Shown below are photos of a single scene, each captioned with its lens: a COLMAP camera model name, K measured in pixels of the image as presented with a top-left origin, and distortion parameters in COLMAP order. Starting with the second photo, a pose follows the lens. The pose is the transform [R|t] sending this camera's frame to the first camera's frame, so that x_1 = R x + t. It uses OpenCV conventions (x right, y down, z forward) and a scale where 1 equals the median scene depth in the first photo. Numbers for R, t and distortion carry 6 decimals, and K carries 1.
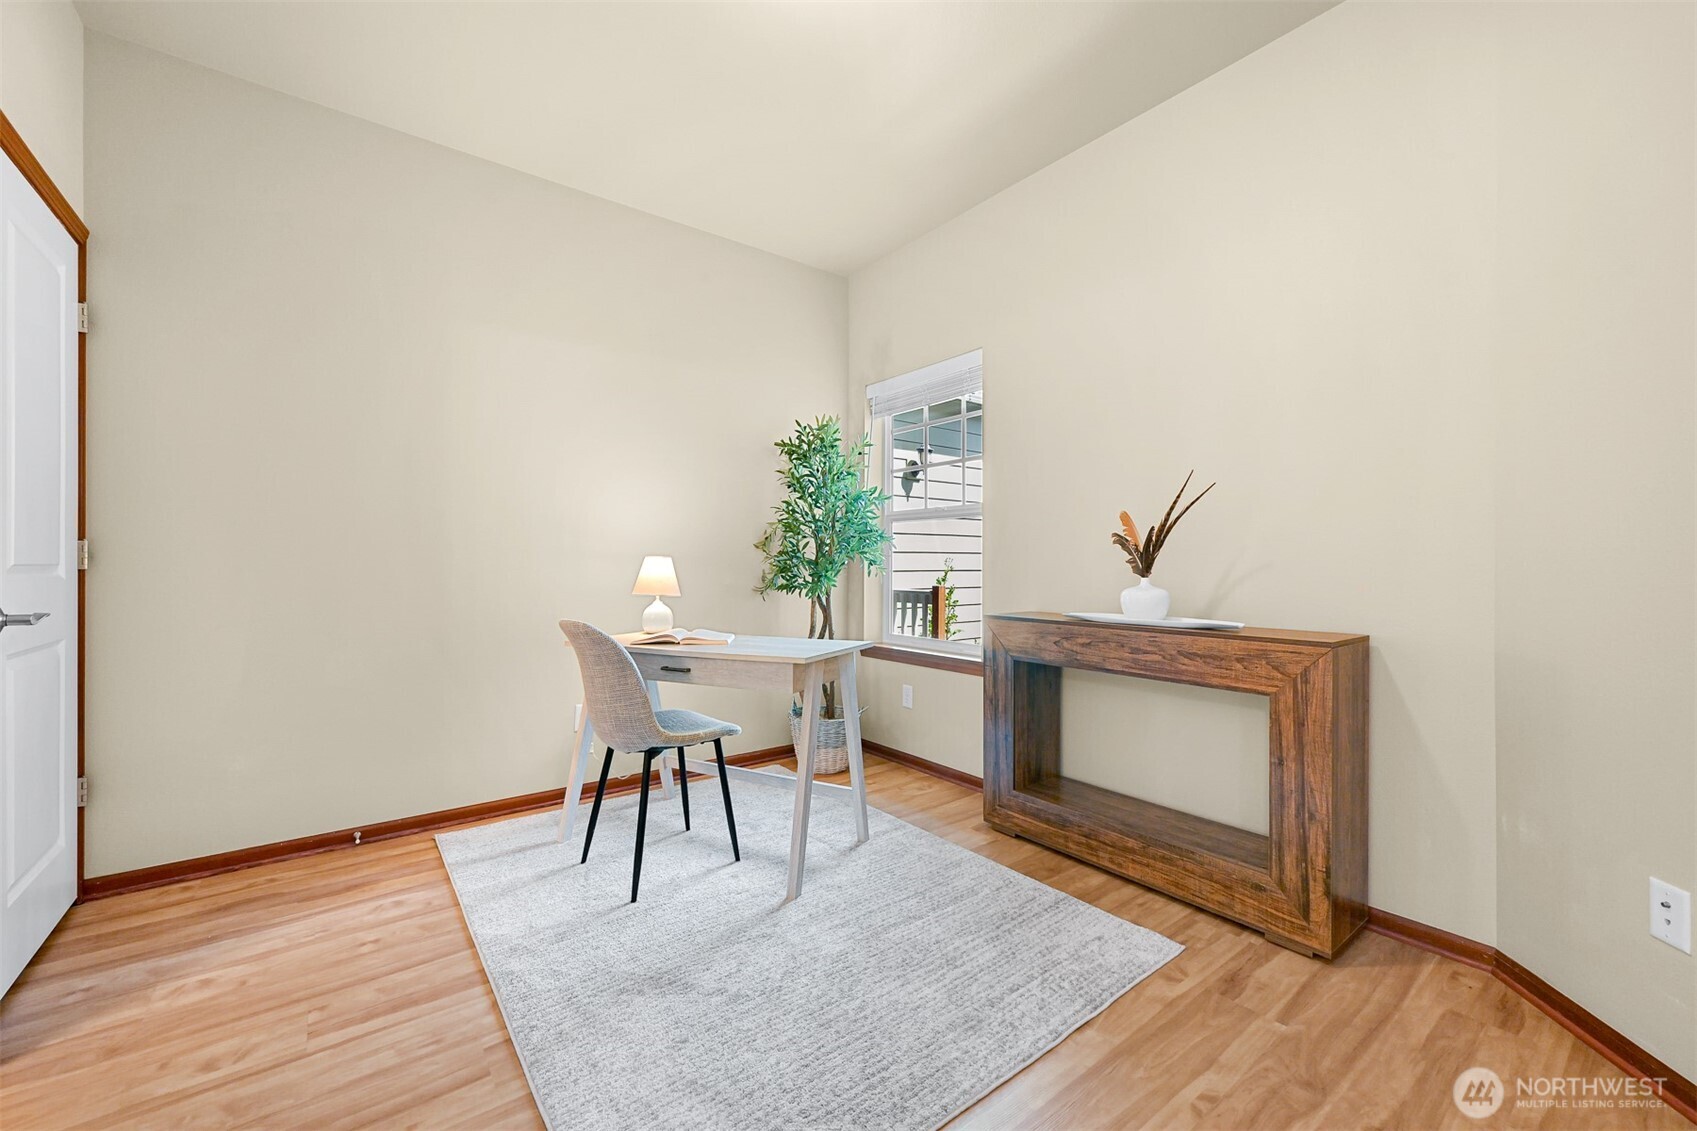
lens RADIAL K [[672.6, 0, 848.5], [0, 672.6, 565.5], [0, 0, 1]] dist [0.000752, 0.000273]
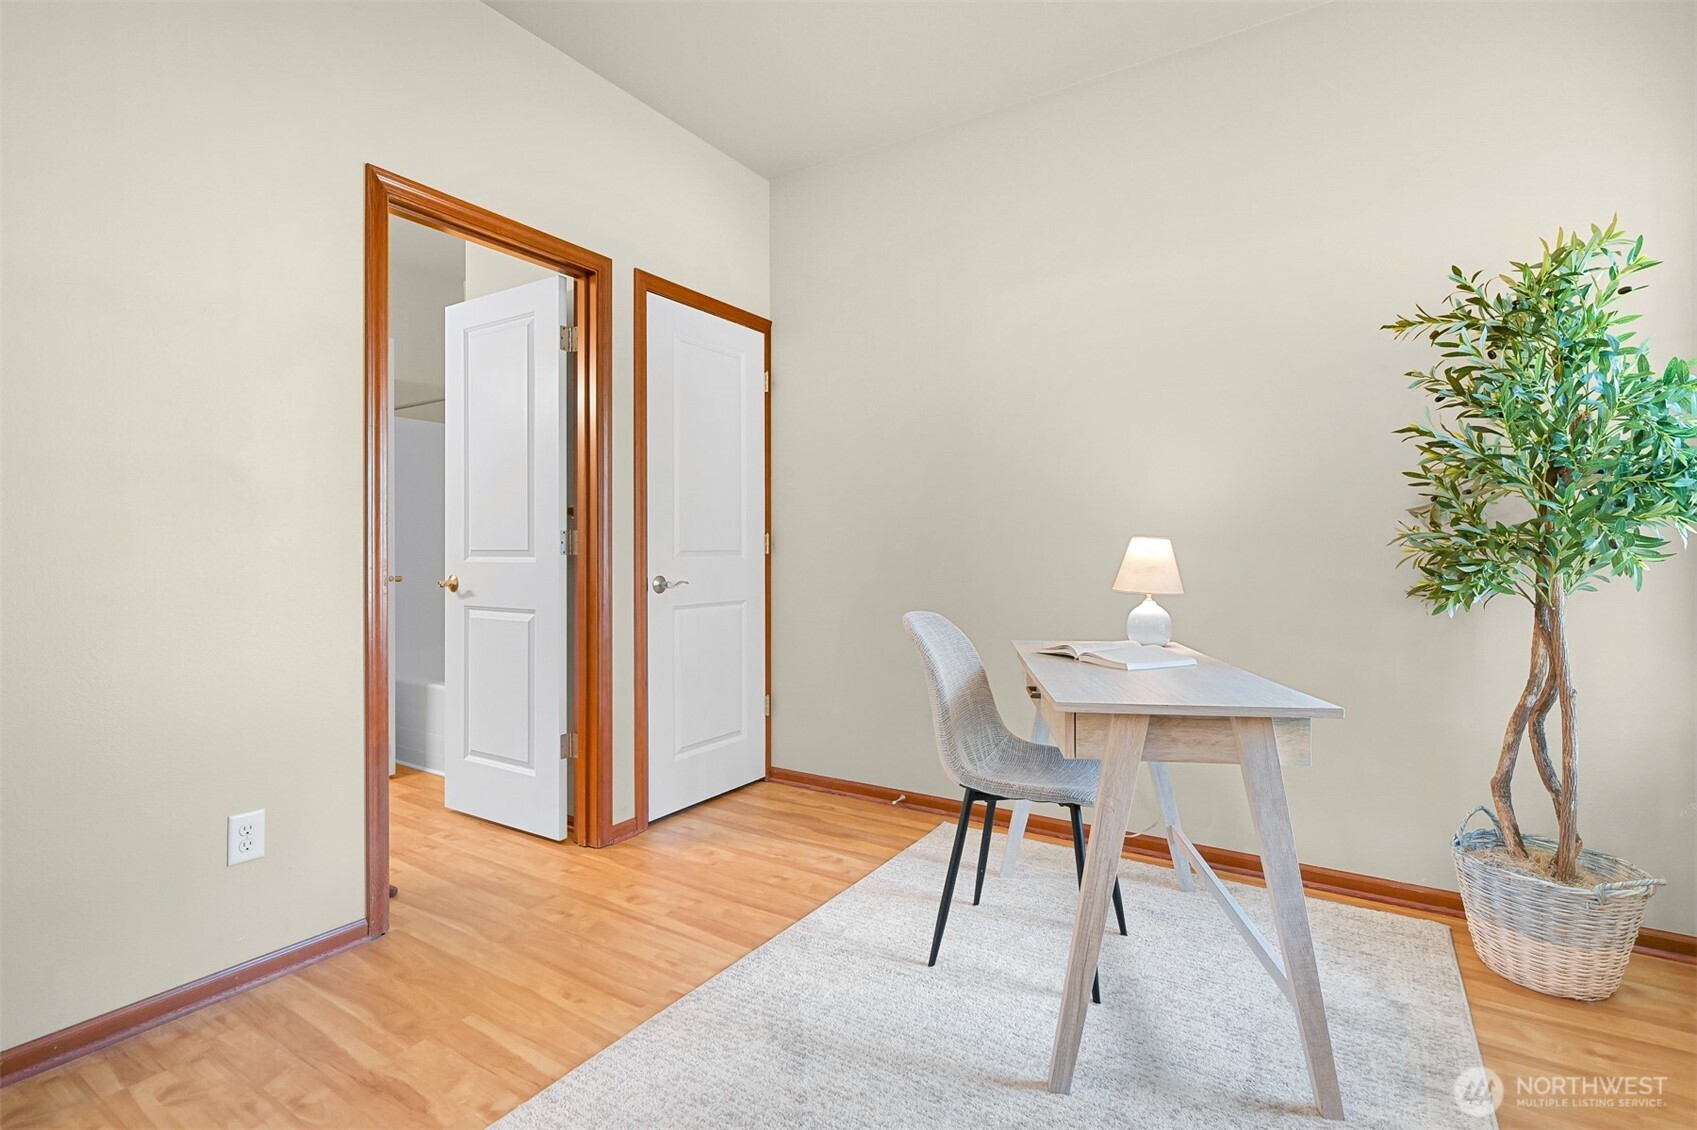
lens RADIAL K [[791.9, 0, 846.4], [0, 791.9, 550.7], [0, 0, 1]] dist [-0.001229, -0.000217]
pose [[0.336982, -0.000446, -0.941511, 0.551328], [0.003330, 0.999994, 0.000719, -0.001820], [0.941505, -0.003378, 0.336981, 0.590643]]
